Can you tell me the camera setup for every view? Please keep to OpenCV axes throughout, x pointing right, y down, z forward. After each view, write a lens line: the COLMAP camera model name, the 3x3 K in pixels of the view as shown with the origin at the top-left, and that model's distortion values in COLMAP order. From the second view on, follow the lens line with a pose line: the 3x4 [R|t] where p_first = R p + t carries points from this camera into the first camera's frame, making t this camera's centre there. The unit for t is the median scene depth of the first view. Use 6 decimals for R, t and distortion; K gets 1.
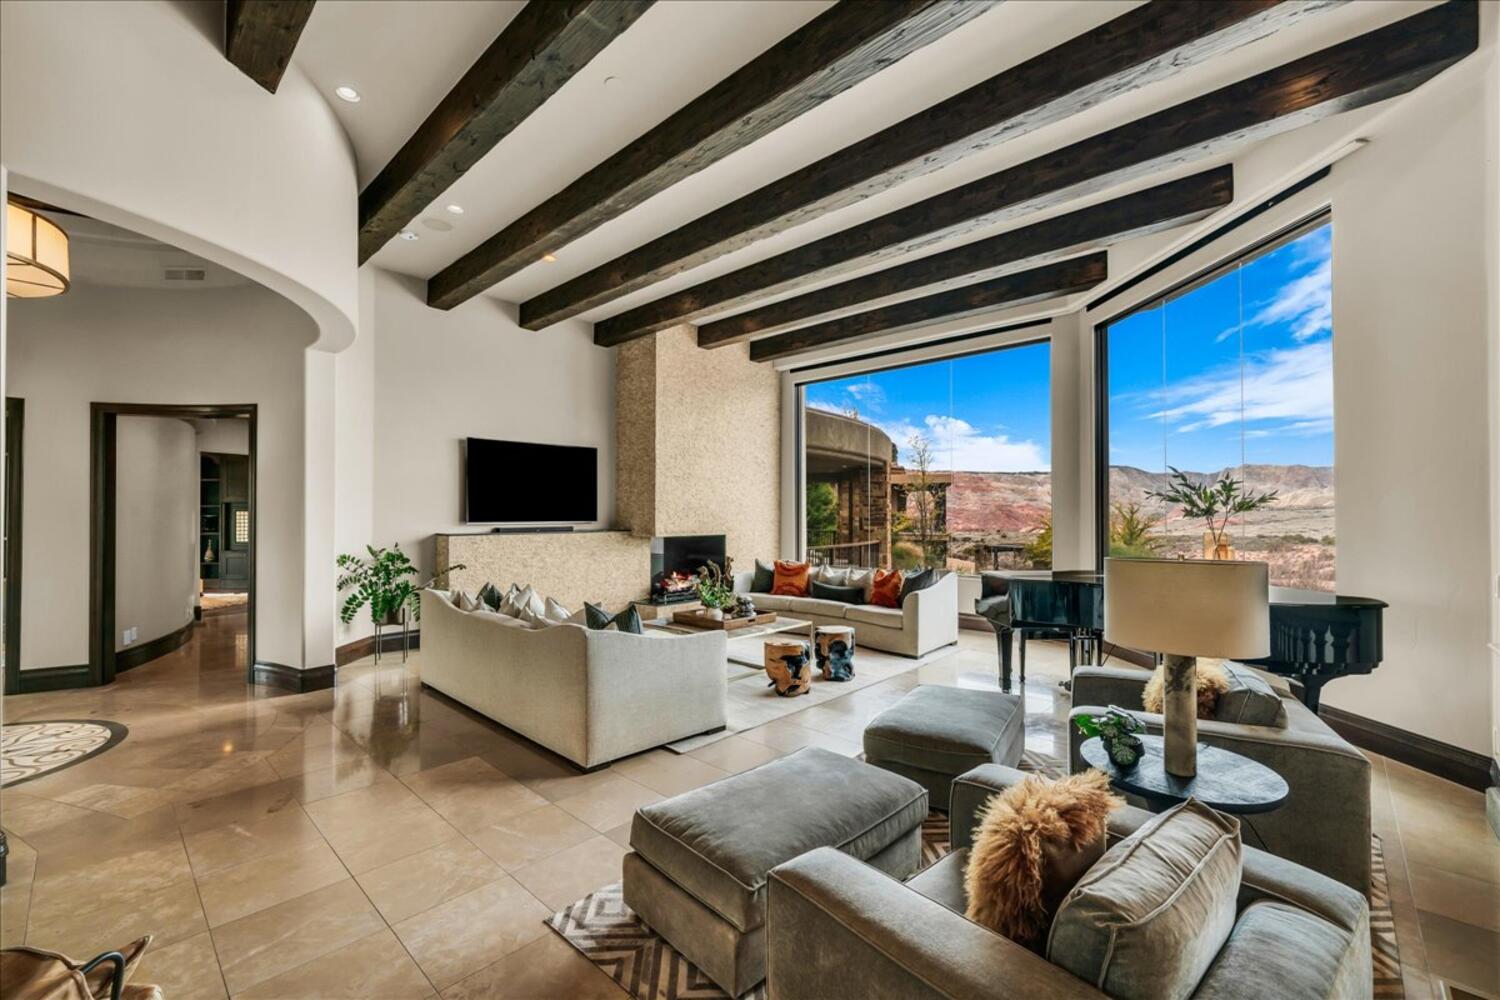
lens RADIAL K [[624.5, 0, 740.8], [0, 624.5, 505.1], [0, 0, 1]] dist [0.000233, 0.000090]
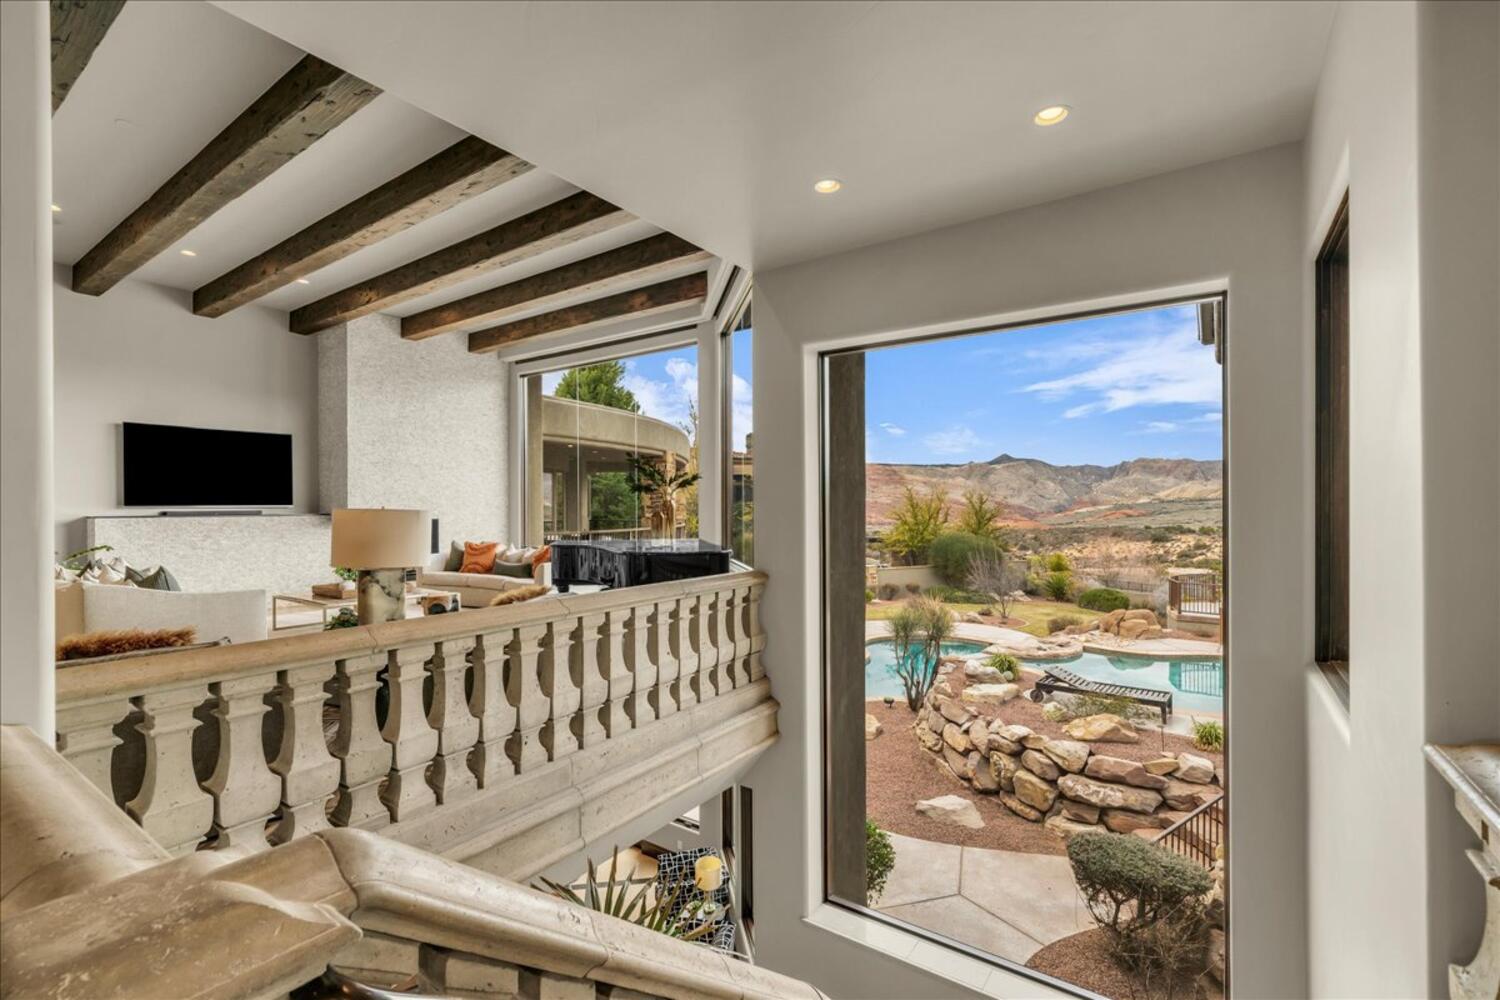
lens RADIAL K [[670.1, 0, 740.7], [0, 670.1, 507.1], [0, 0, 1]] dist [0.002928, 0.001016]
pose [[0.990141, -0.004319, 0.140005, 0.357219], [0.002566, 0.999916, 0.012700, 0.016766], [-0.140048, -0.012216, 0.990069, -0.200624]]
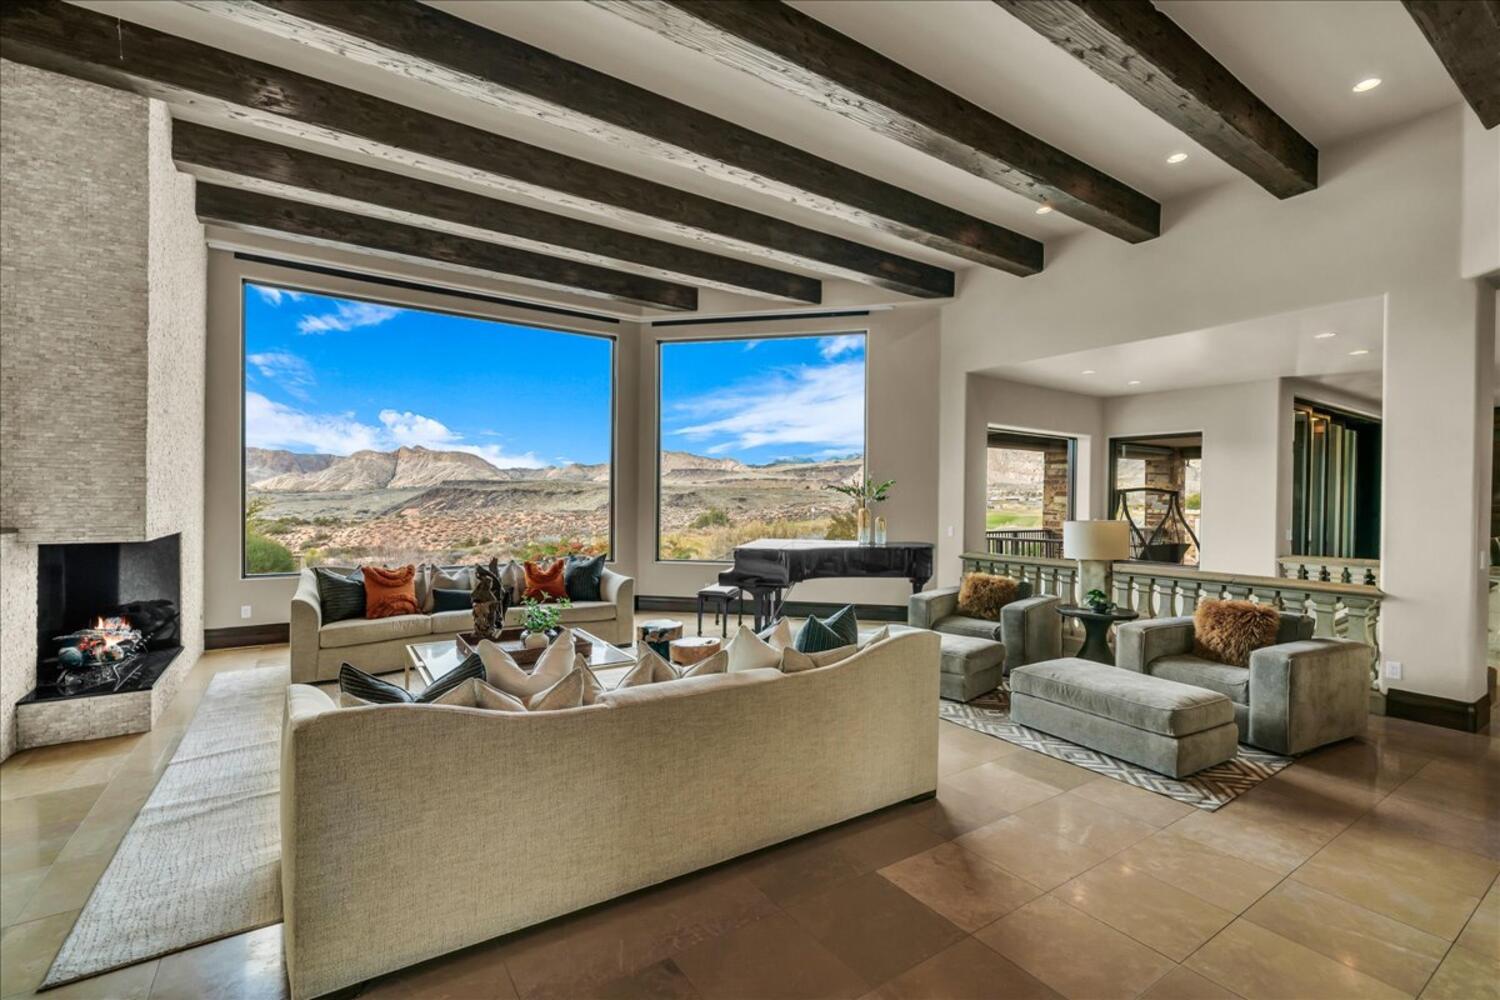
lens RADIAL K [[657.0, 0, 747.7], [0, 657.0, 502.6], [0, 0, 1]] dist [0.000115, -0.000077]
pose [[0.219792, -0.000597, 0.975547, -0.516461], [-0.021624, 0.999751, 0.005483, 0.010018], [-0.975307, -0.022300, 0.219724, 0.459926]]
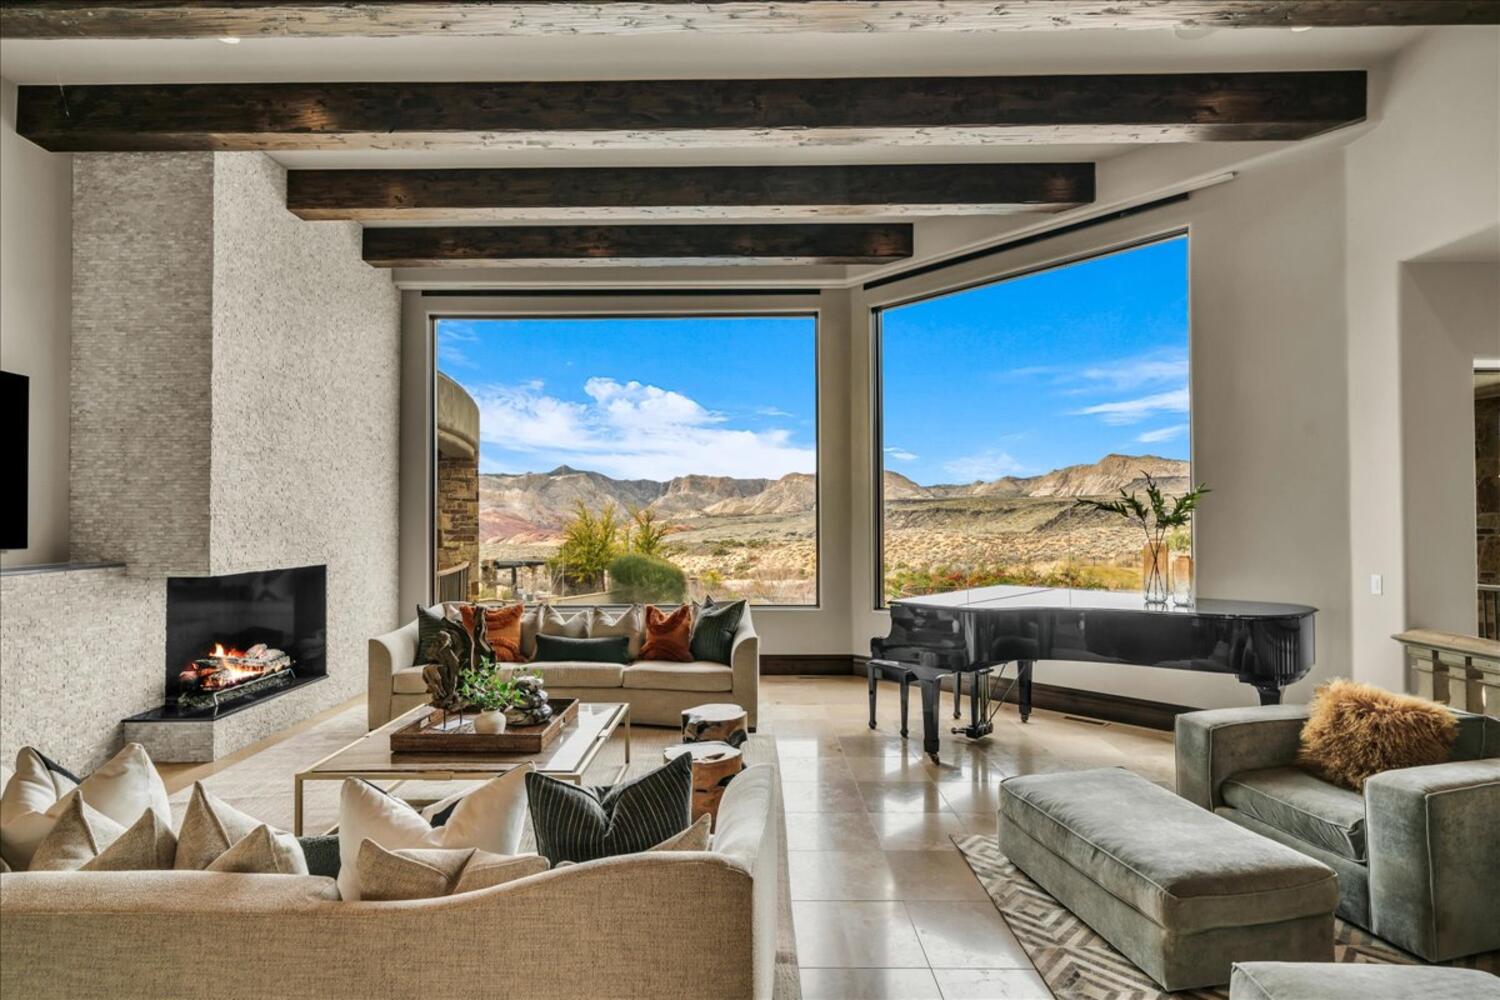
lens RADIAL K [[752.1, 0, 743.2], [0, 752.1, 504.5], [0, 0, 1]] dist [0.001015, -0.000548]
pose [[0.729721, 0.010528, 0.683664, -0.234637], [-0.003985, 0.999930, -0.011145, 0.000541], [-0.683734, 0.005409, 0.729711, 0.298963]]
